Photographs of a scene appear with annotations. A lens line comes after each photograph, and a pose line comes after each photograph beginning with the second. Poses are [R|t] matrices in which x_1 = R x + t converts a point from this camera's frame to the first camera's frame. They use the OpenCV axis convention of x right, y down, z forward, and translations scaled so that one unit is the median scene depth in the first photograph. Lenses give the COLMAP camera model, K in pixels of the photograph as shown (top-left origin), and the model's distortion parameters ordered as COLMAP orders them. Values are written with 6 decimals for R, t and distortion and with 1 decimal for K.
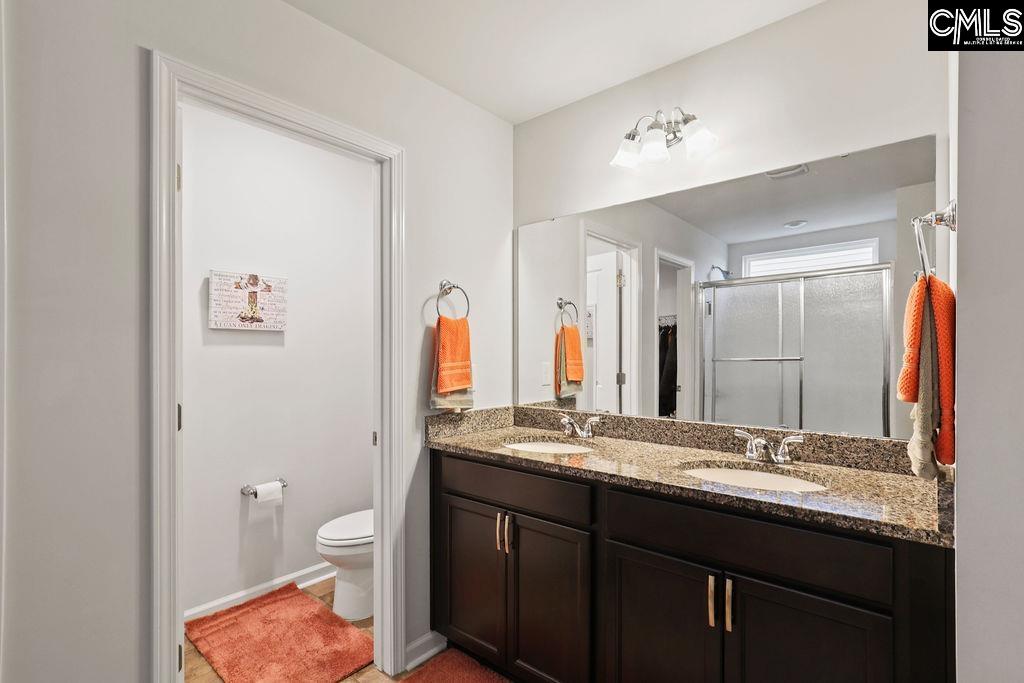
lens RADIAL K [[480.7, 0, 513.2], [0, 480.7, 349.4], [0, 0, 1]] dist [-0.001561, -0.000051]
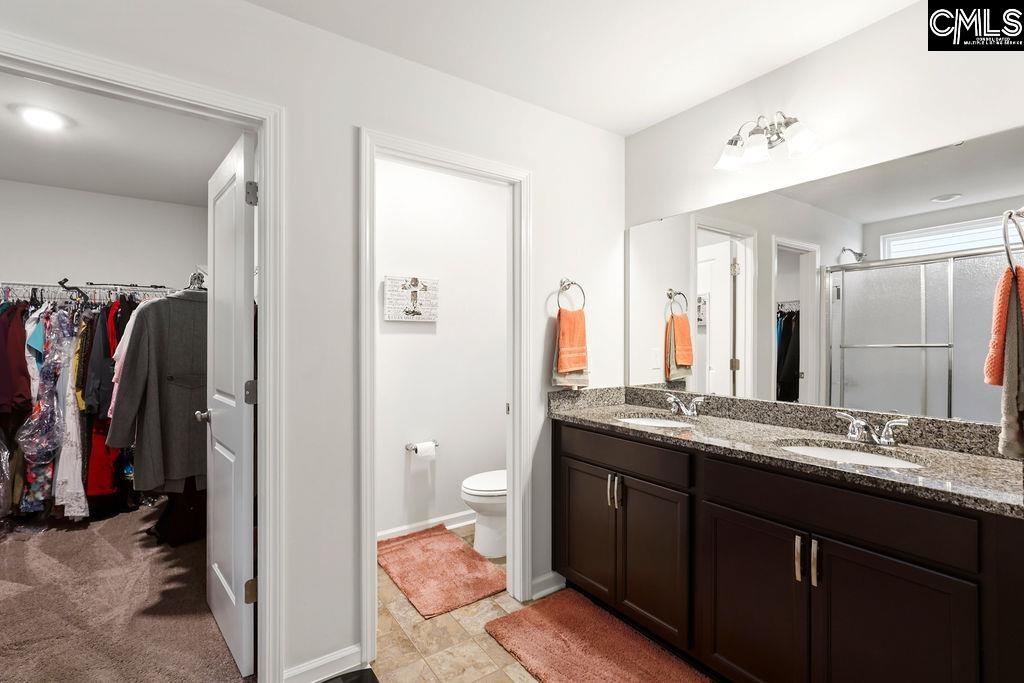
lens RADIAL K [[480.7, 0, 513.2], [0, 480.7, 349.4], [0, 0, 1]] dist [-0.001561, -0.000051]
pose [[0.969557, 0.005350, -0.244806, 0.025658], [0.001482, 0.999615, 0.027713, -0.000803], [0.244859, -0.027232, 0.969176, -0.178409]]
